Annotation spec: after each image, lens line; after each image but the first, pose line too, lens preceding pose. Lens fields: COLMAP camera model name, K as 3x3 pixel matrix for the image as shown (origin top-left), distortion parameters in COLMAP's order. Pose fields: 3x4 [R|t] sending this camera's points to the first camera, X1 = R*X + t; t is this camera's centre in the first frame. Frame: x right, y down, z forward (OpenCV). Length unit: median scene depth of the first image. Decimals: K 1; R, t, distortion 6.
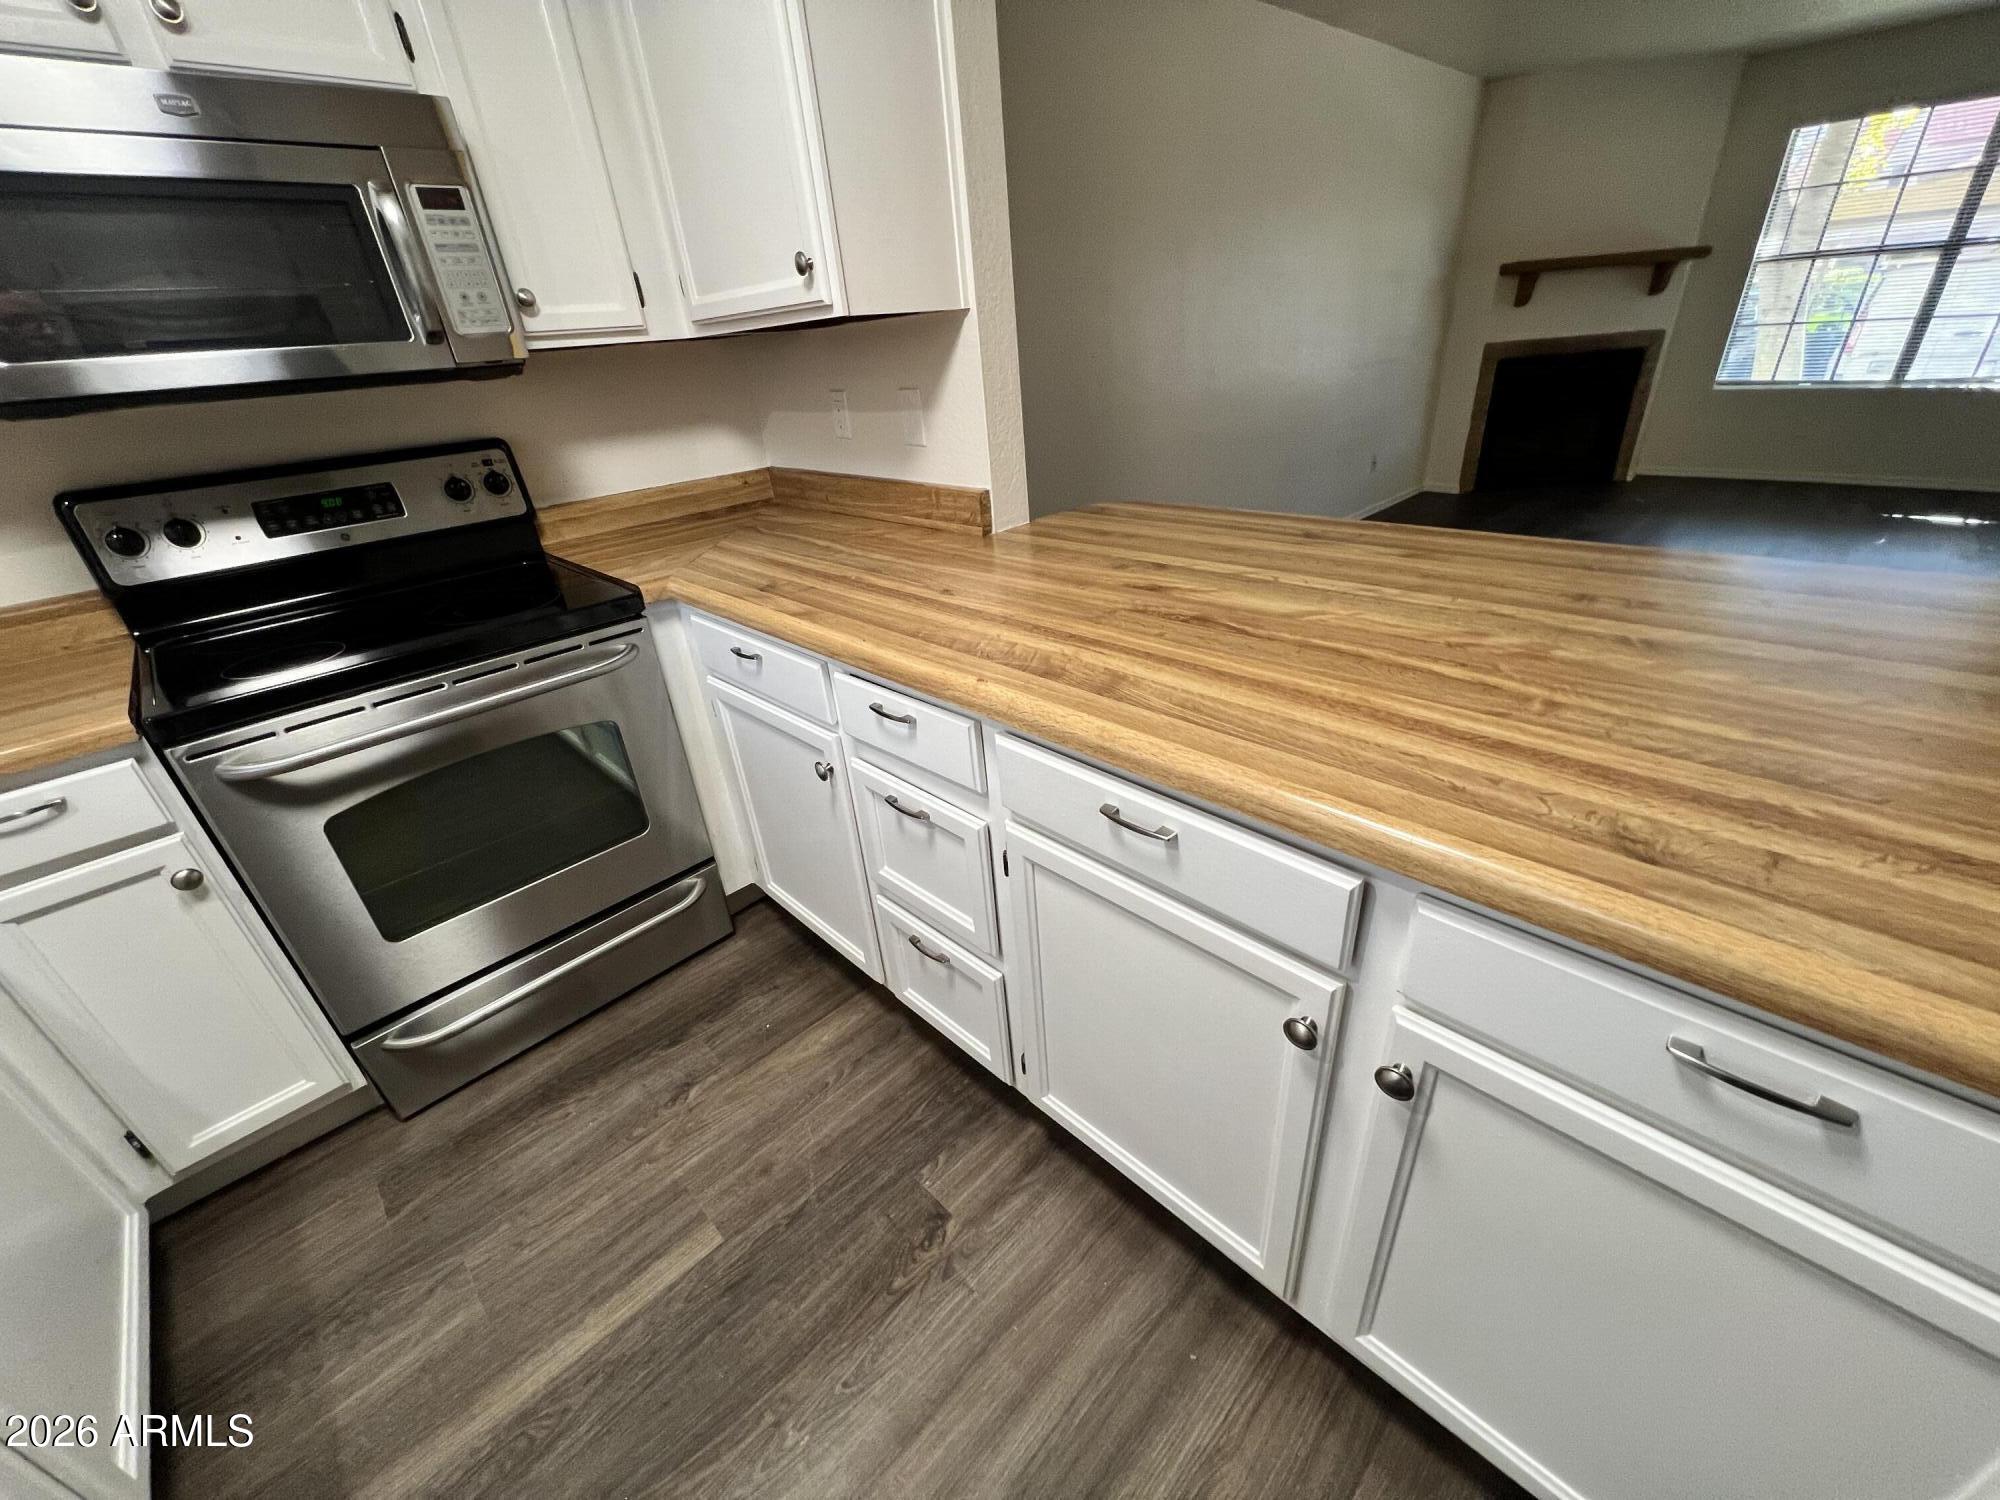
lens RADIAL K [[800.9, 0, 1004.3], [0, 800.9, 759.1], [0, 0, 1]] dist [-0.003682, 0.000354]
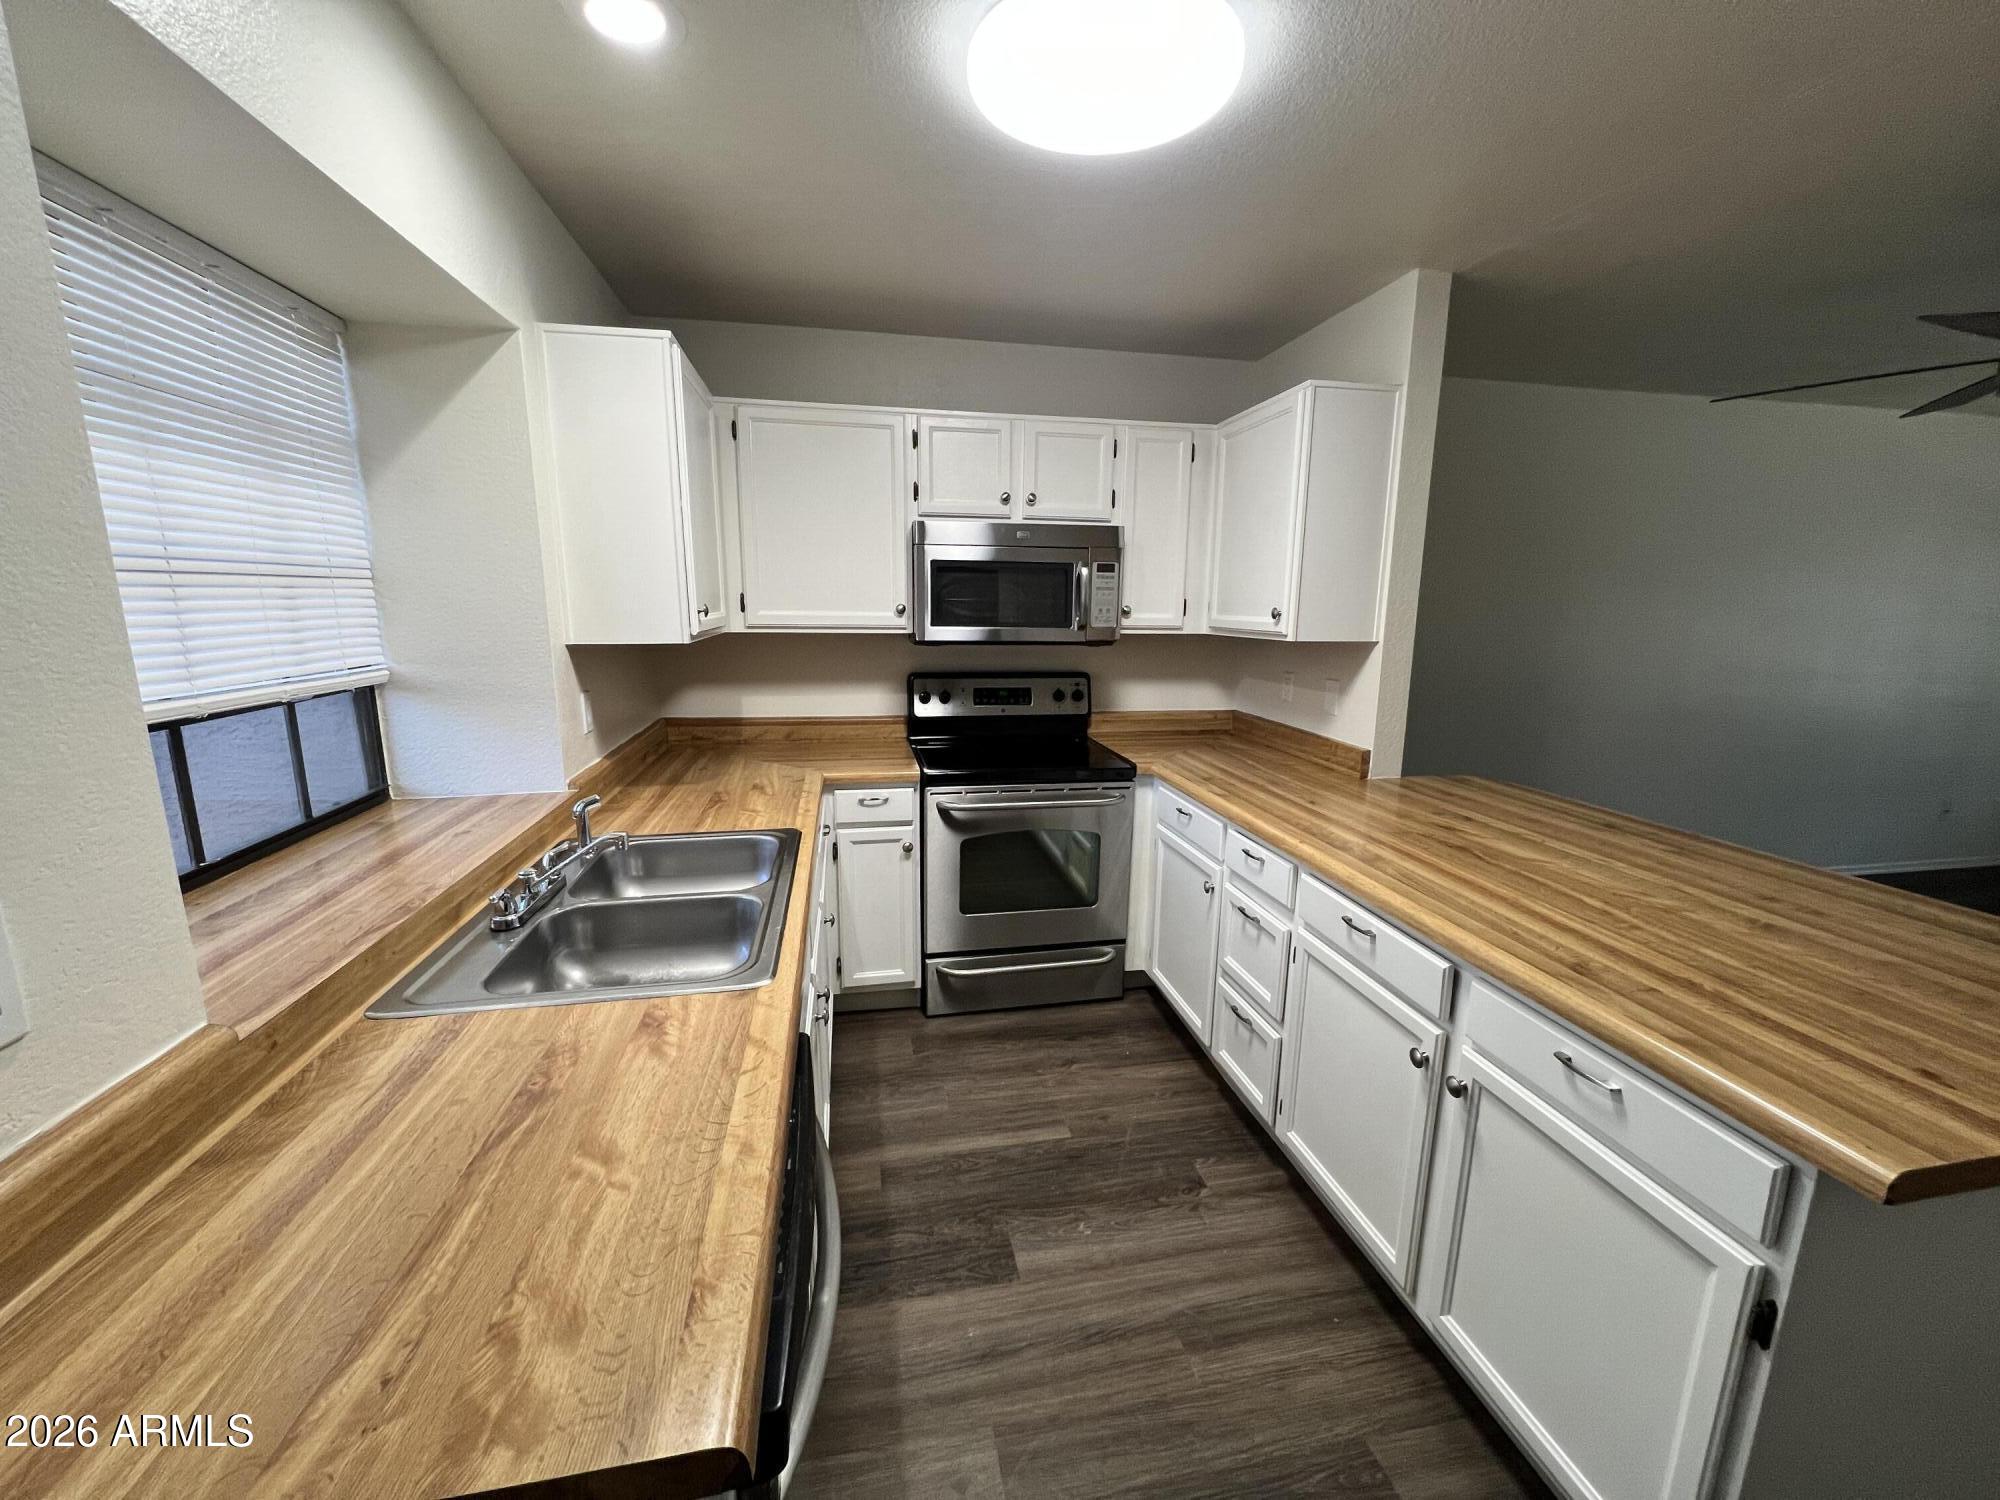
lens RADIAL K [[800.9, 0, 1005.4], [0, 800.9, 757.2], [0, 0, 1]] dist [-0.003682, 0.000354]
pose [[0.831931, 0.189674, -0.521454, 0.240880], [-0.324269, 0.928777, -0.179507, 0.199717], [0.450266, 0.318429, 0.834184, -0.667348]]
